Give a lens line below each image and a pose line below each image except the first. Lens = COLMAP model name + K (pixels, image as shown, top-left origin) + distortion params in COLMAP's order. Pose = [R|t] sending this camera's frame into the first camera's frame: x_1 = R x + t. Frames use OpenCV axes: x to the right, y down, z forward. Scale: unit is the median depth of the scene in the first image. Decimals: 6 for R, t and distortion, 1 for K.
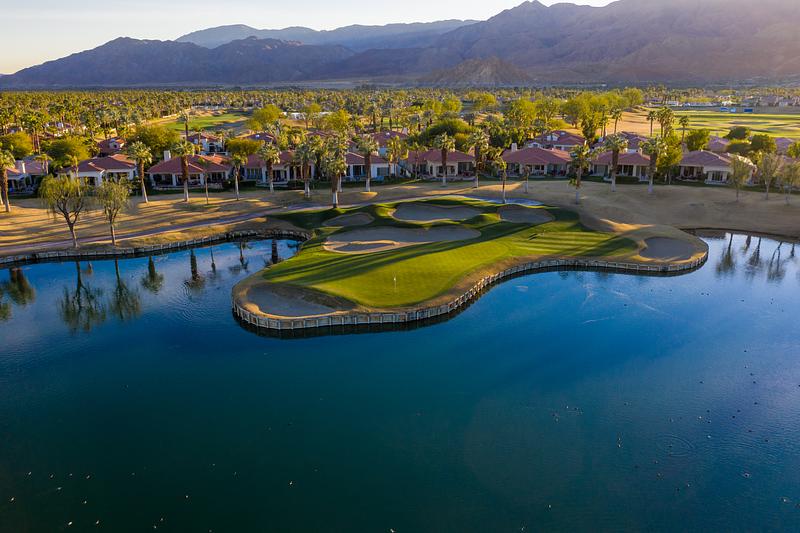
lens RADIAL K [[642.4, 0, 398.1], [0, 642.4, 269.5], [0, 0, 1]] dist [-0.024418, 0.016022]
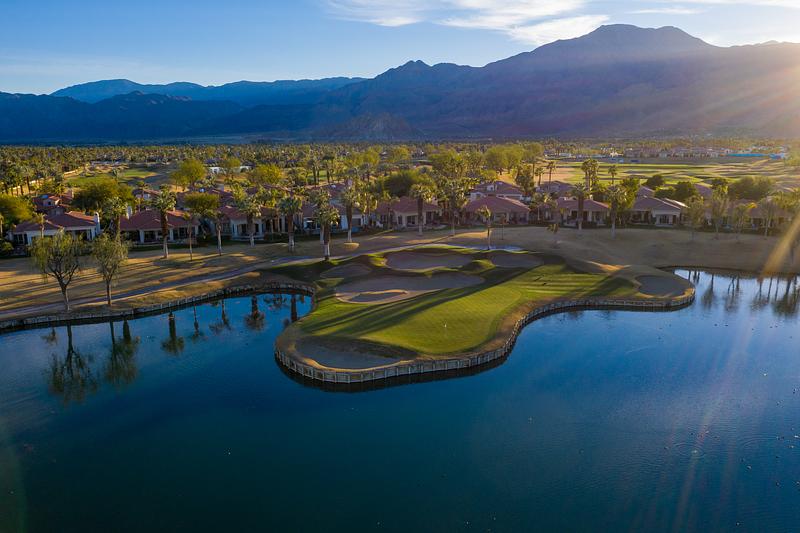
lens RADIAL K [[642.4, 0, 398.2], [0, 642.4, 266.9], [0, 0, 1]] dist [-0.024418, 0.016022]
pose [[0.984682, -0.035590, 0.170690, -0.147439], [0.049893, 0.995525, -0.080251, 0.000143], [-0.167070, 0.087538, 0.982051, 0.010088]]
